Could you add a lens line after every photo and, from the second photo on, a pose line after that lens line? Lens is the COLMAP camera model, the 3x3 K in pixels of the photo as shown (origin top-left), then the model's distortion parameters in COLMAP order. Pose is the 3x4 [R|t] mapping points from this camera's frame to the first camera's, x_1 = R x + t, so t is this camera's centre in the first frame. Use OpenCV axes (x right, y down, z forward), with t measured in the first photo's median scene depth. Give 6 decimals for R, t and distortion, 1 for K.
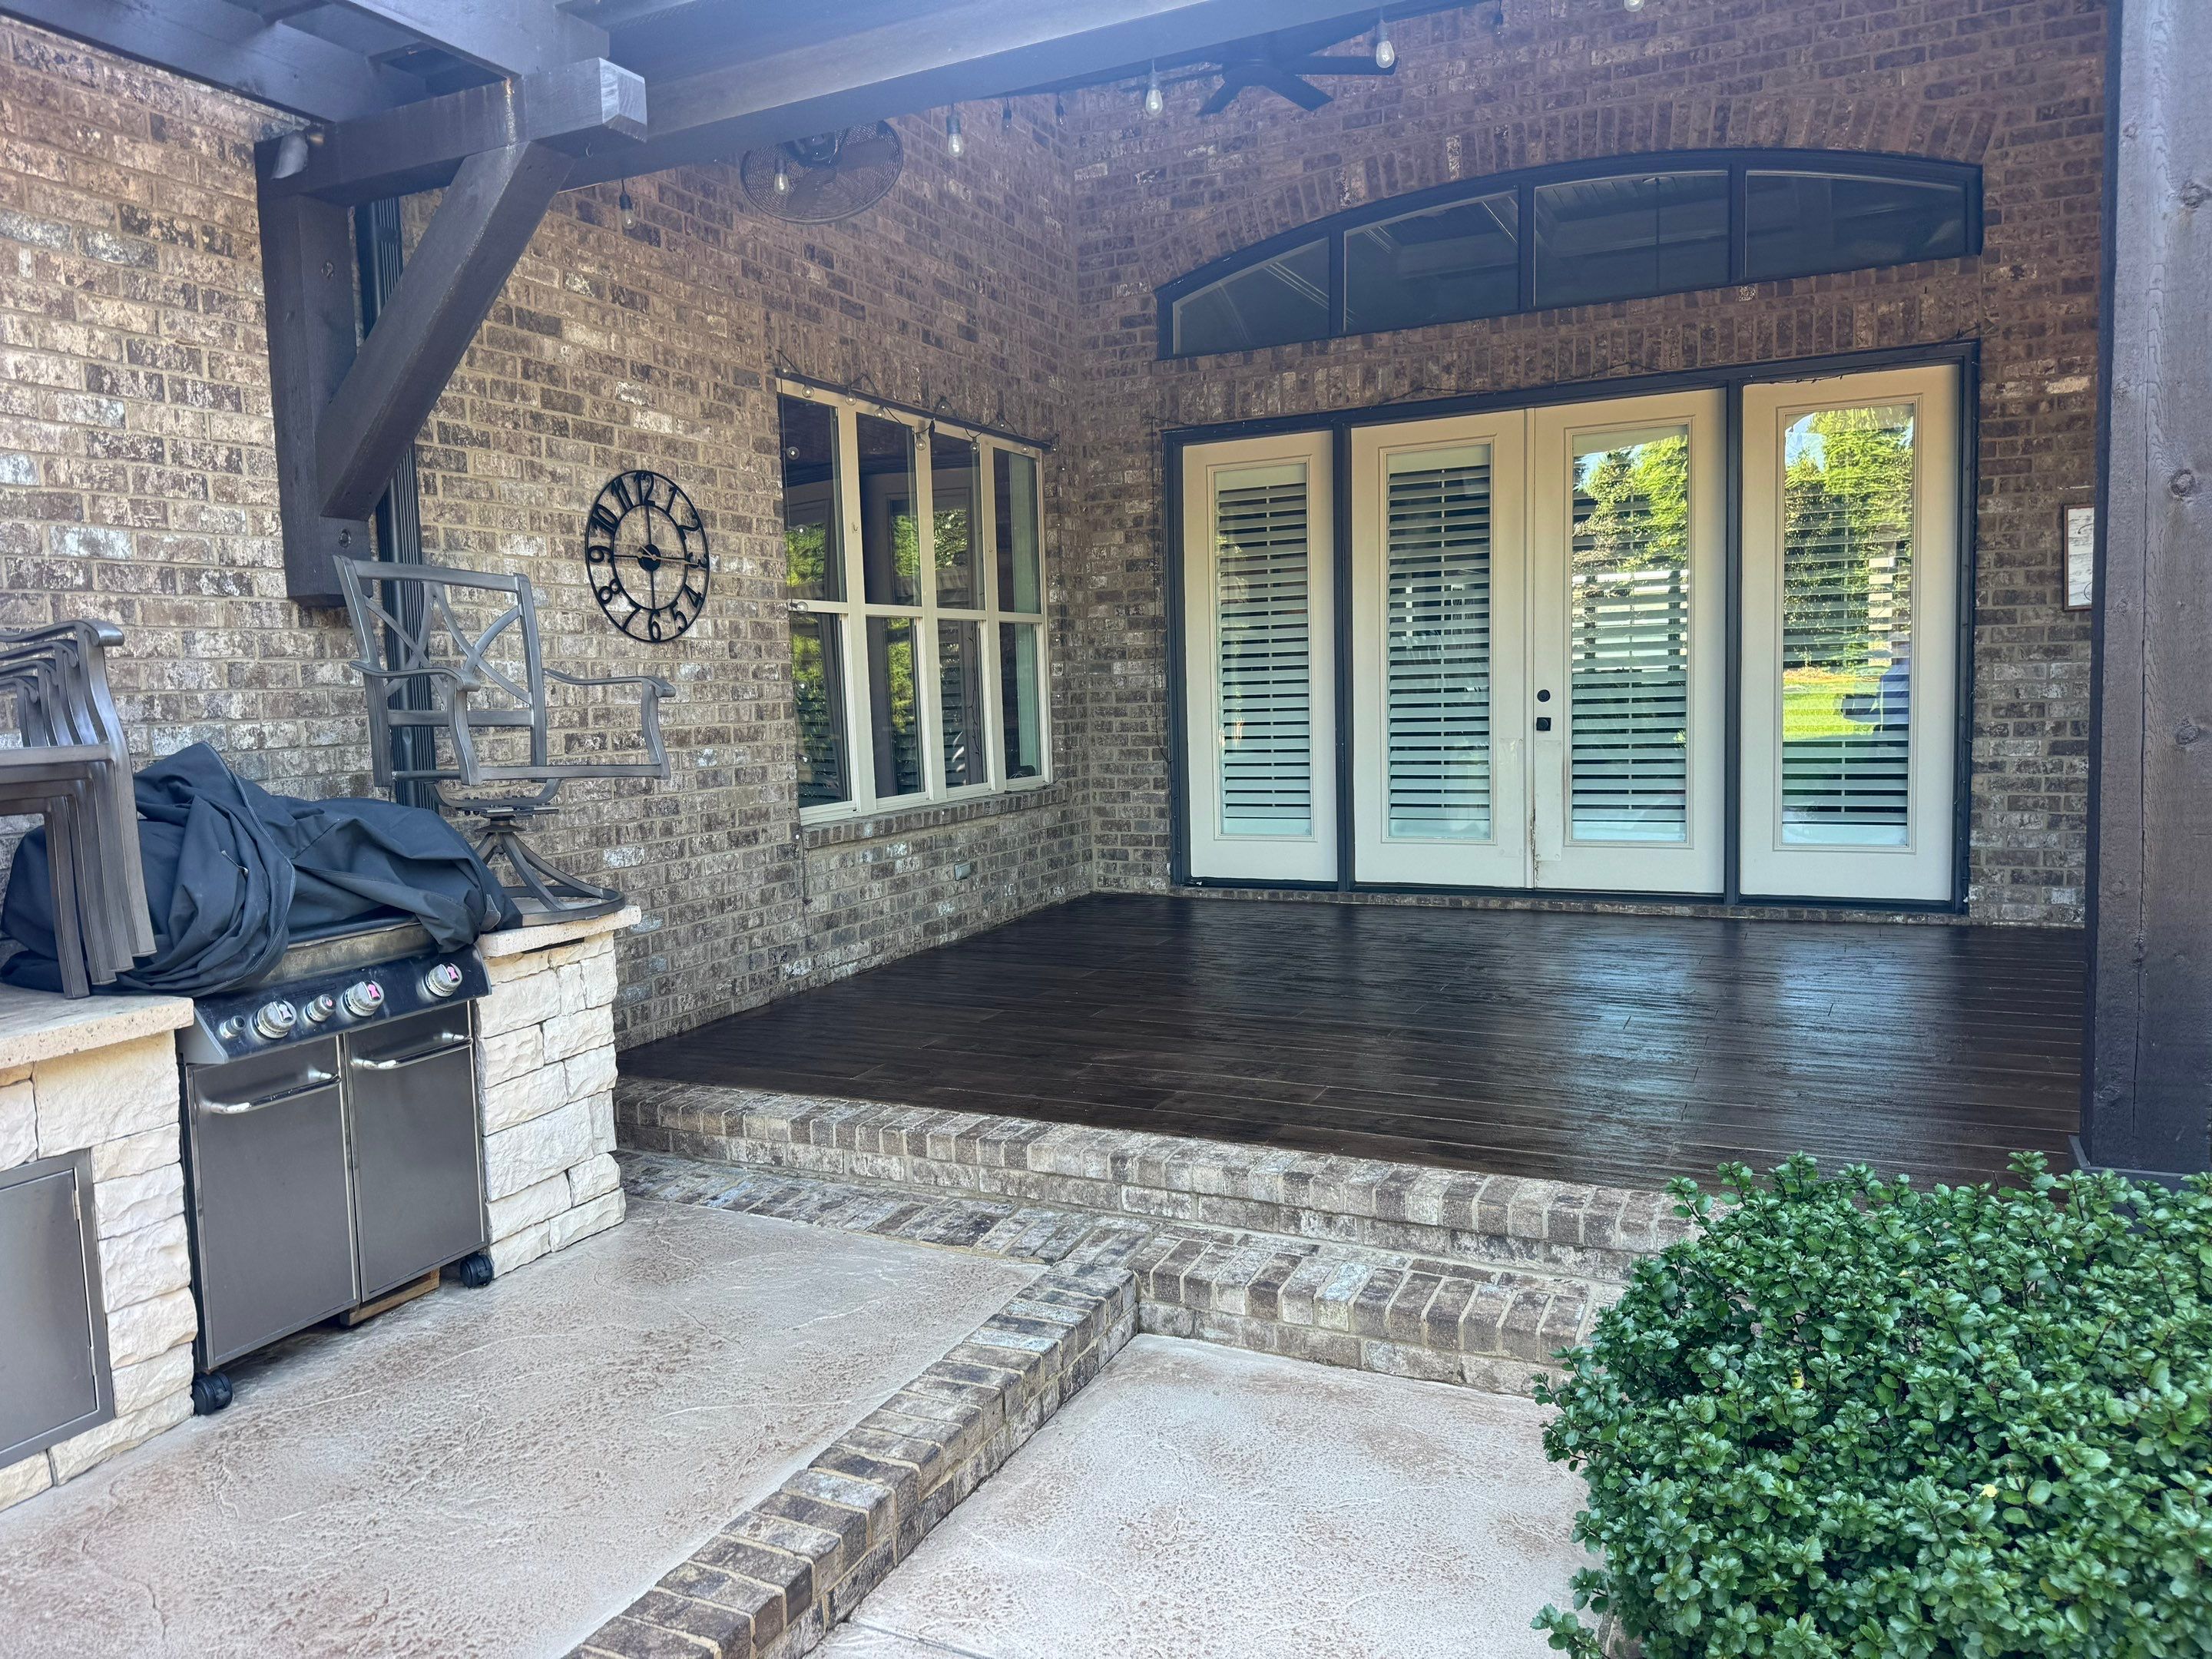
lens RADIAL K [[1549.8, 0, 1092.2], [0, 1549.8, 831.5], [0, 0, 1]] dist [0.135955, -0.222011]
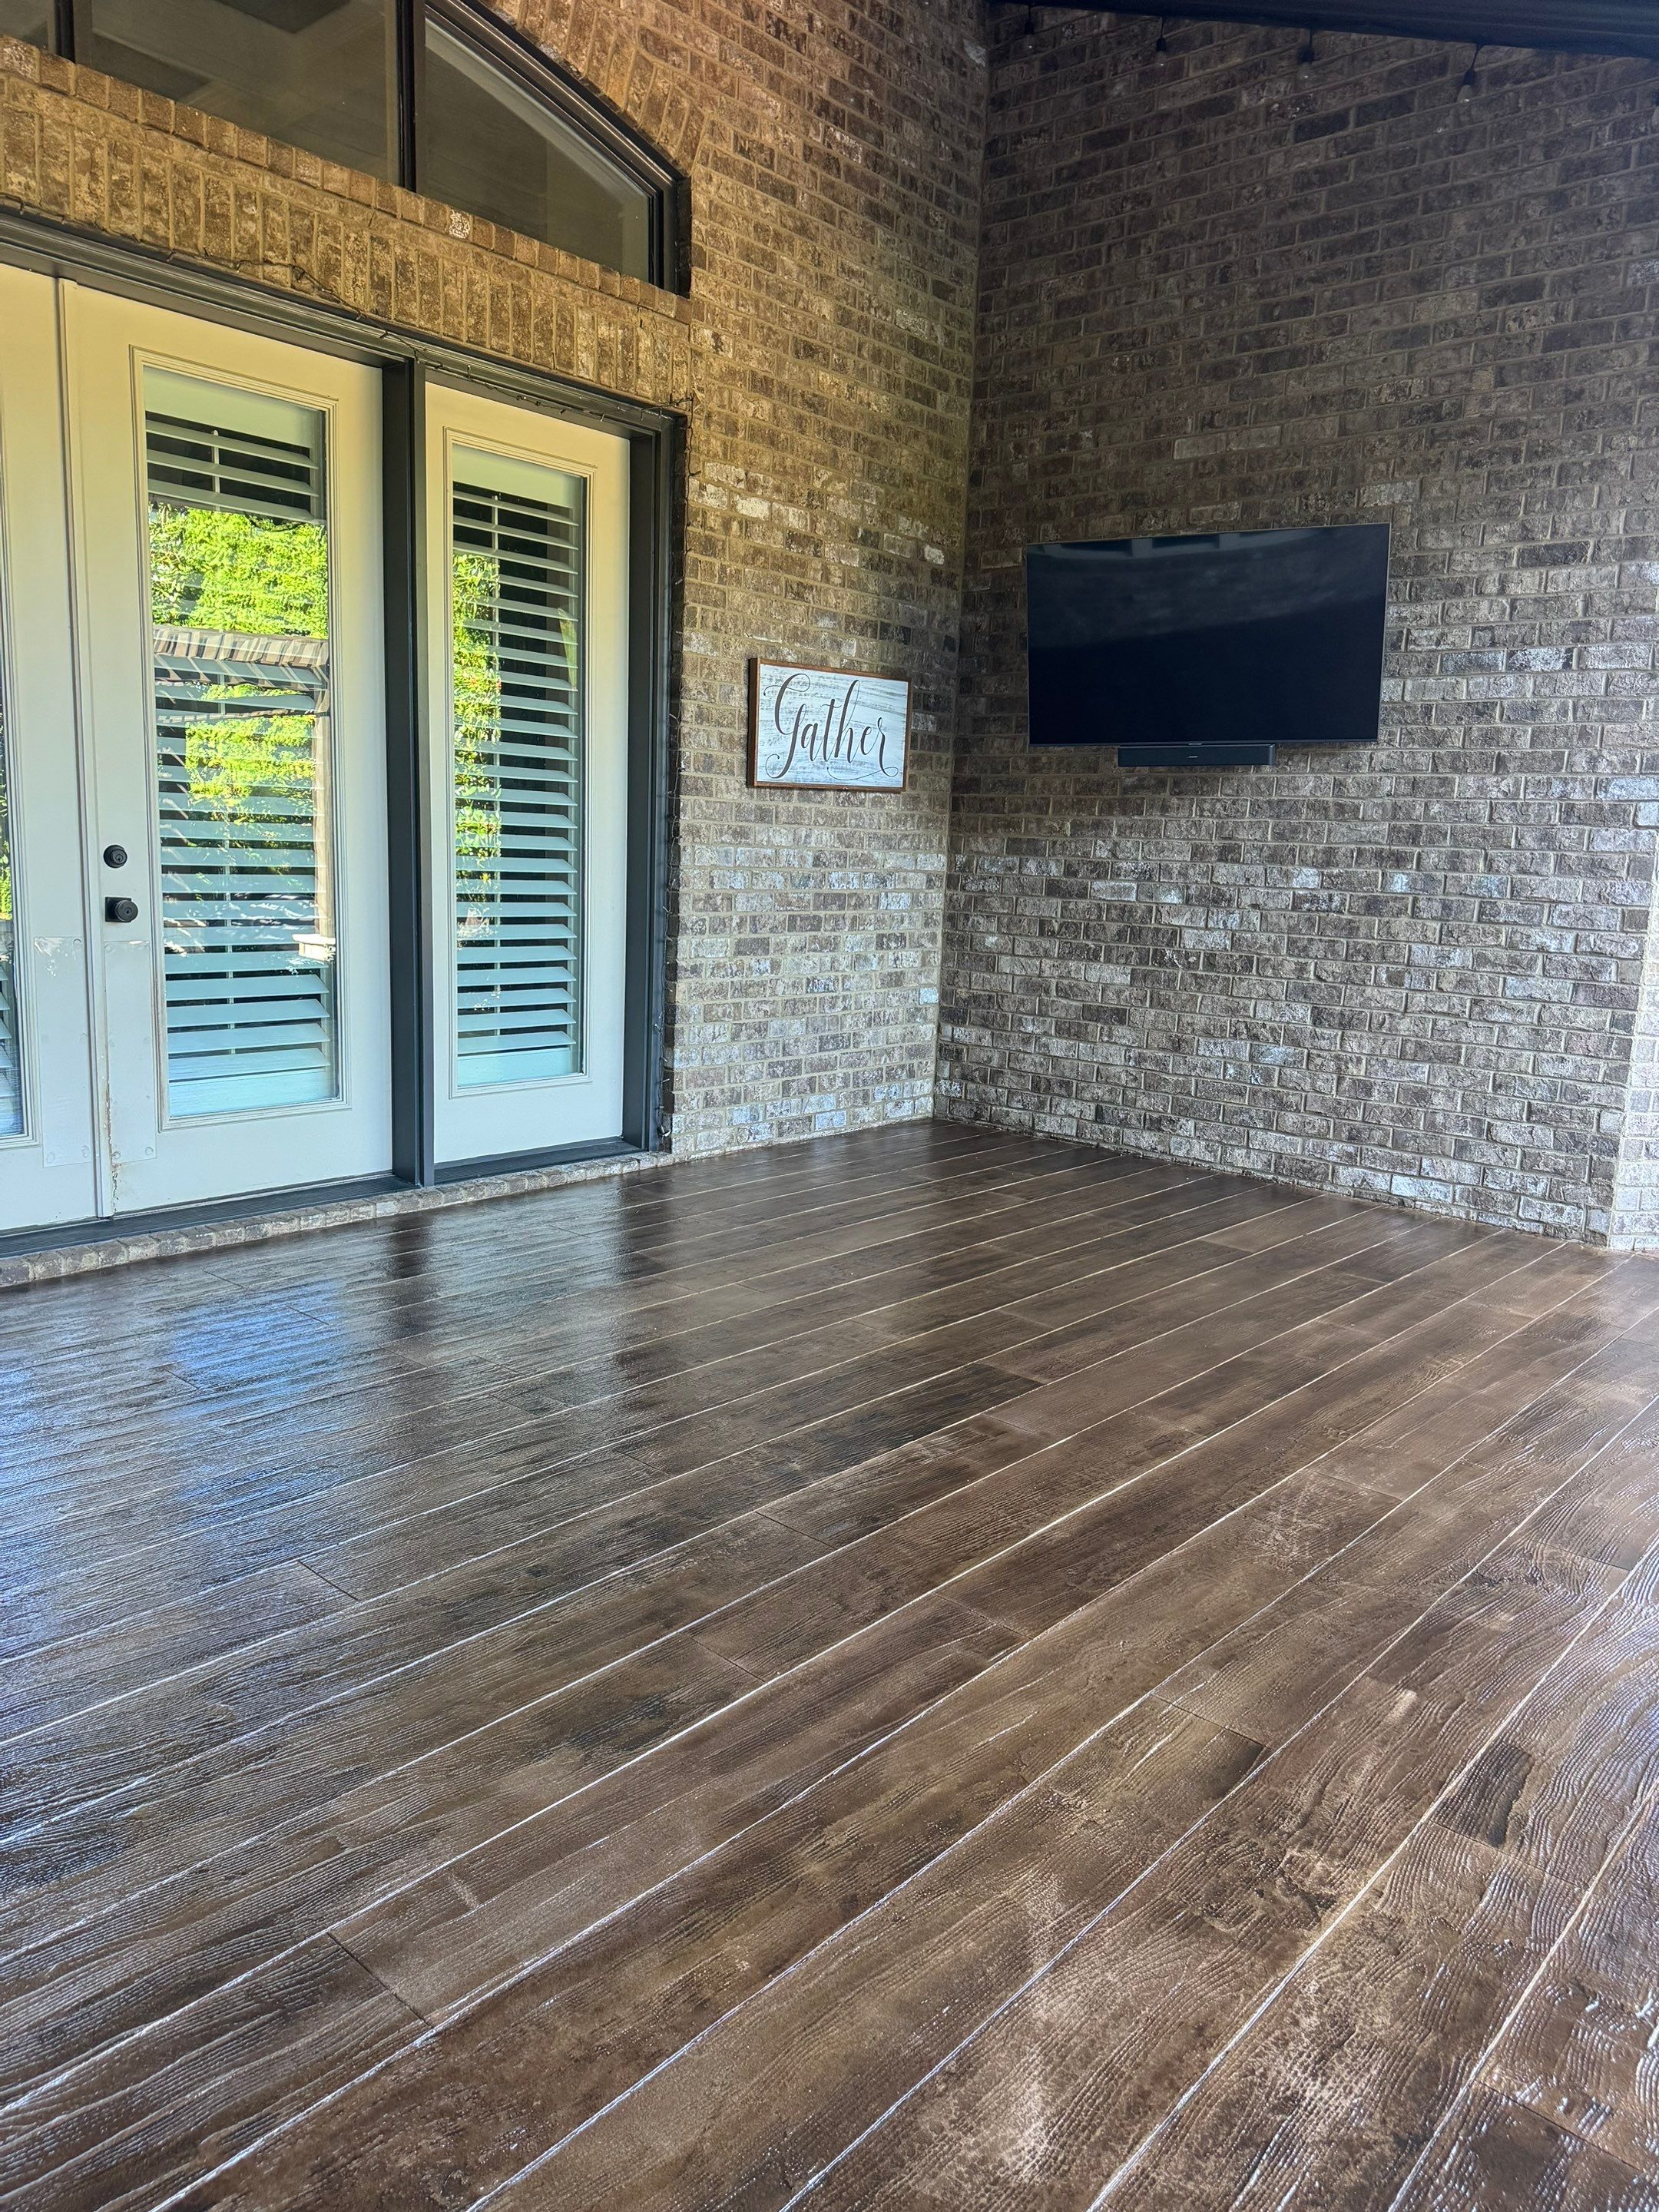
lens RADIAL K [[1533.1, 0, 833.1], [0, 1533.1, 1108.0], [0, 0, 1]] dist [0.162179, -0.322774]
pose [[0.263944, -0.124257, 0.956501, -0.213604], [0.047529, 0.992138, 0.115771, -0.067099], [-0.963366, 0.014904, 0.267775, 0.807728]]
